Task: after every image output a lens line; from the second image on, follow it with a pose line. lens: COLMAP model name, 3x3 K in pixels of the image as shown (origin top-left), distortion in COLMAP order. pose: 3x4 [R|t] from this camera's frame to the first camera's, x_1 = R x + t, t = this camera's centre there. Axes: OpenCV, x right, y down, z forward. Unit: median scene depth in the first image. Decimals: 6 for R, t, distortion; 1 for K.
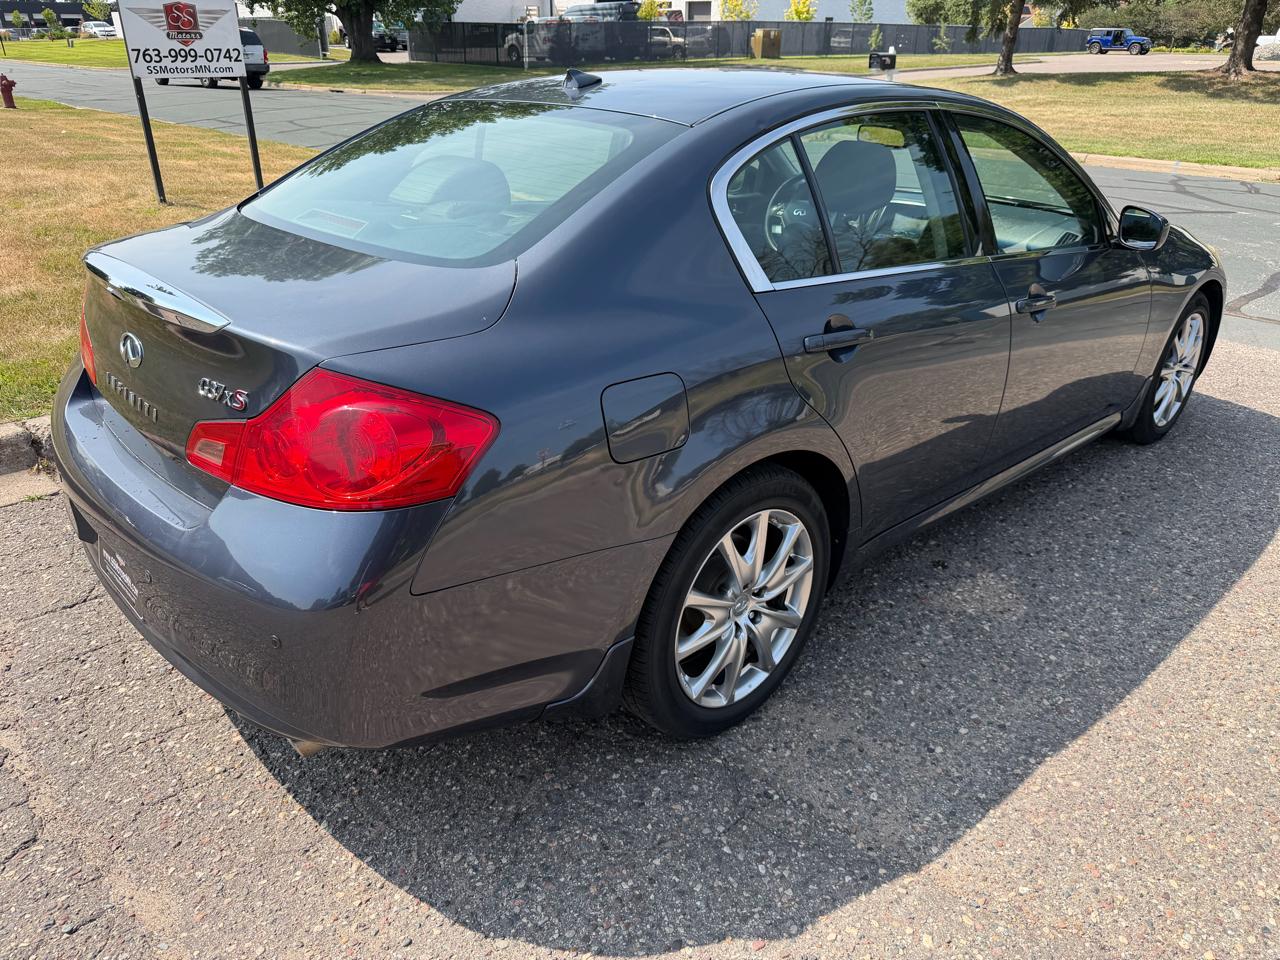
lens RADIAL K [[920.9, 0, 636.9], [0, 920.9, 482.4], [0, 0, 1]] dist [0.005861, -0.008508]
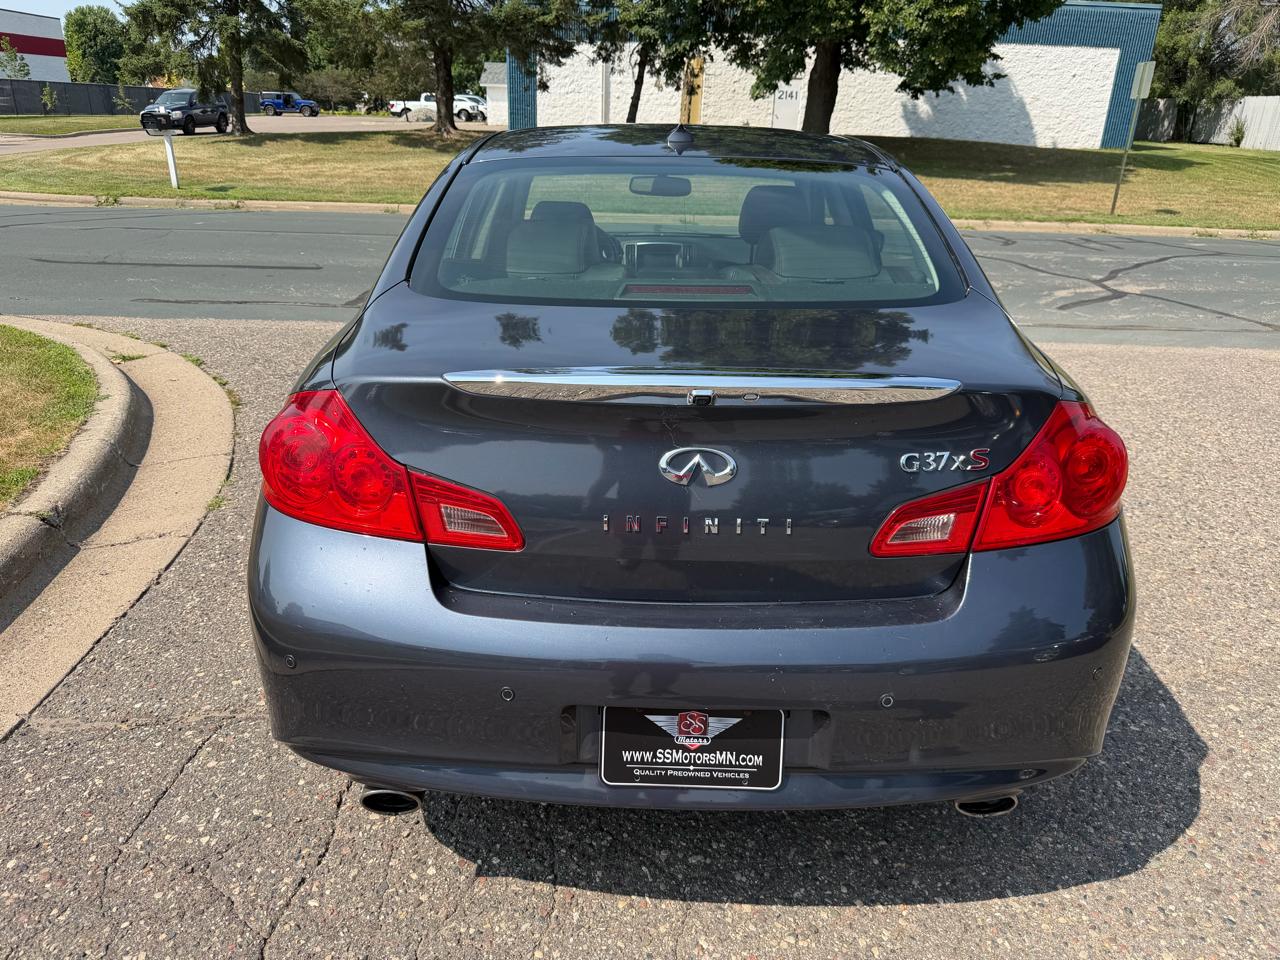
lens RADIAL K [[920.9, 0, 639.7], [0, 920.9, 479.3], [0, 0, 1]] dist [0.005861, -0.008508]
pose [[0.684188, -0.261170, 0.680938, -1.060285], [0.301221, 0.951518, 0.062291, -0.186981], [-0.664193, 0.162495, 0.729687, 0.438563]]
